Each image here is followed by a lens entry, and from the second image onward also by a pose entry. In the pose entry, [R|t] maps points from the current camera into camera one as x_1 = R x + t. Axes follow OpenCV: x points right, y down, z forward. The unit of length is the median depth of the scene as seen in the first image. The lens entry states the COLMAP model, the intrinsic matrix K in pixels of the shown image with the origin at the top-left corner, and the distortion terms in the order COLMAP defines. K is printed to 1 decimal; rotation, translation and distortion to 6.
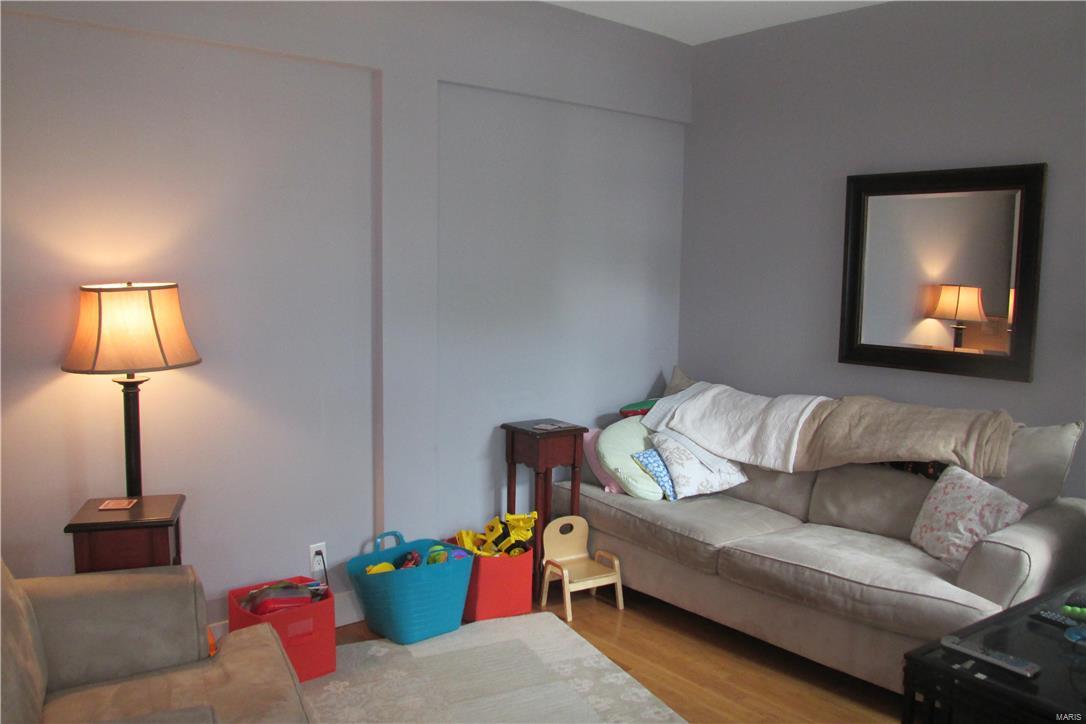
lens RADIAL K [[898.6, 0, 538.1], [0, 898.6, 364.0], [0, 0, 1]] dist [-0.037210, 0.014842]
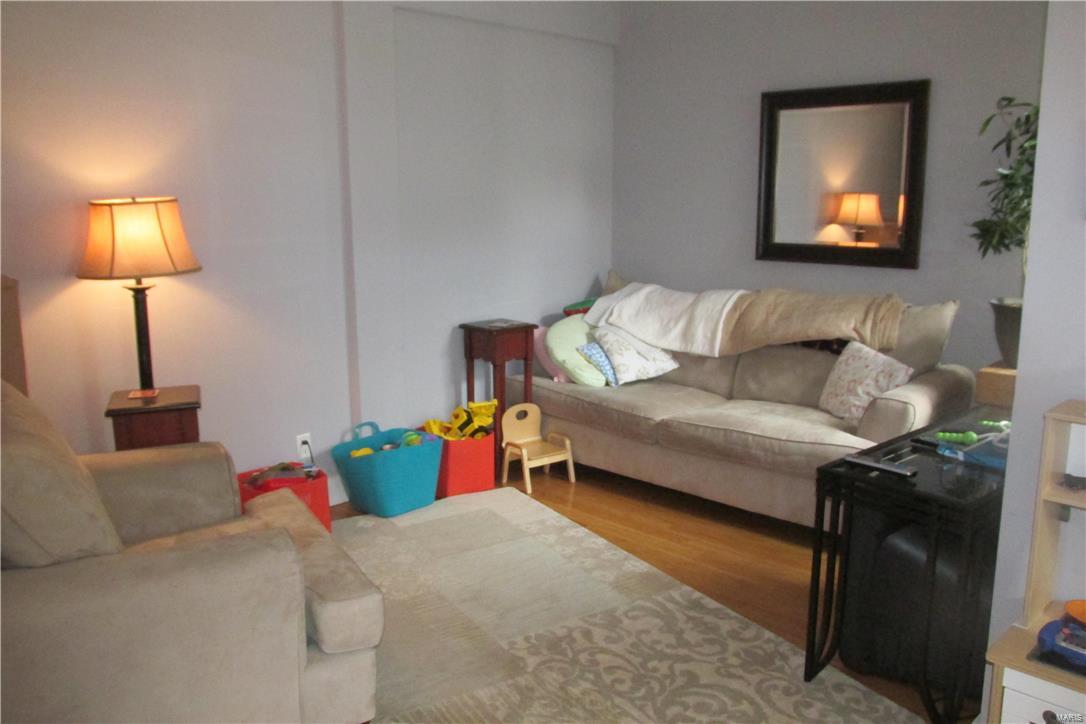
lens RADIAL K [[898.6, 0, 538.1], [0, 898.6, 364.0], [0, 0, 1]] dist [-0.037210, 0.014842]
pose [[0.994860, -0.038990, 0.093452, -0.057998], [0.031132, 0.995970, 0.084113, 0.029735], [-0.096355, -0.080772, 0.992064, -0.128818]]
